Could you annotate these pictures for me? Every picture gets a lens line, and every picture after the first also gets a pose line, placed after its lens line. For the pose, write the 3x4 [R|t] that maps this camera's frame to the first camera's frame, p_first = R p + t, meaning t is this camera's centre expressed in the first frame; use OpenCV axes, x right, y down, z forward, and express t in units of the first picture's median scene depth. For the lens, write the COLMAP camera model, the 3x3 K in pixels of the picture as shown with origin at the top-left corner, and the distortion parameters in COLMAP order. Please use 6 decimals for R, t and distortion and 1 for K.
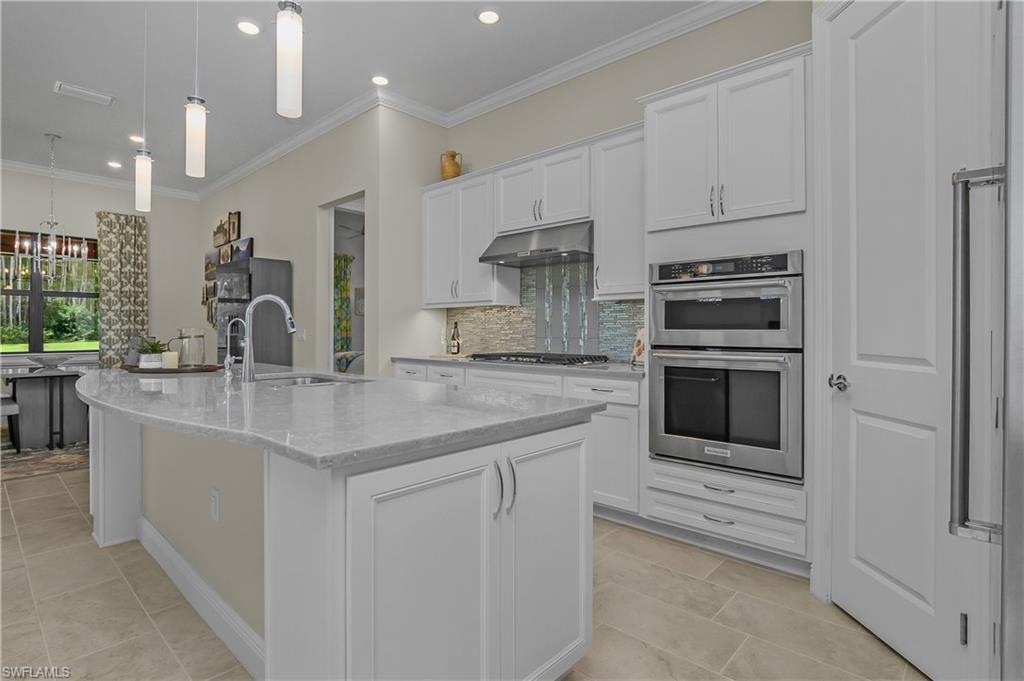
lens RADIAL K [[510.1, 0, 505.2], [0, 510.1, 333.9], [0, 0, 1]] dist [-0.017264, -0.000201]
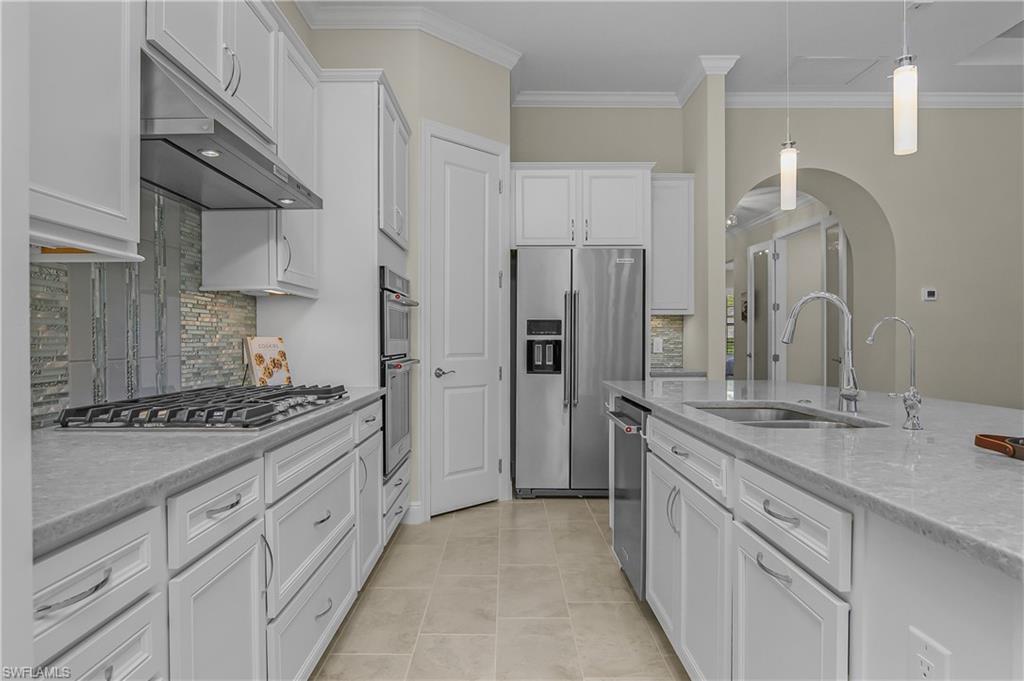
lens RADIAL K [[608.2, 0, 511.7], [0, 608.2, 340.6], [0, 0, 1]] dist [0.000363, 0.000013]
pose [[-0.683264, -0.005607, 0.730150, -0.658799], [0.001835, 0.999954, 0.009396, -0.015465], [-0.730169, 0.007759, -0.683223, 1.580517]]
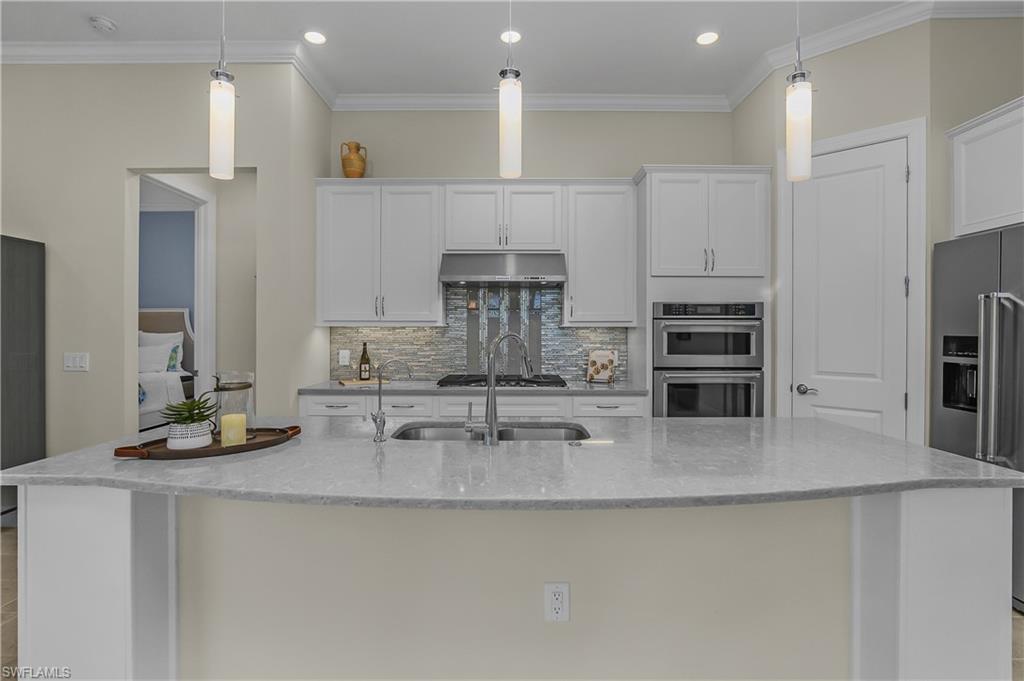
lens RADIAL K [[510.1, 0, 508.5], [0, 510.1, 339.8], [0, 0, 1]] dist [-0.017264, -0.000201]
pose [[0.735202, -0.009776, 0.677777, -0.821788], [0.003761, 0.999939, 0.010343, -0.059175], [-0.677837, -0.005055, 0.735195, 0.328316]]
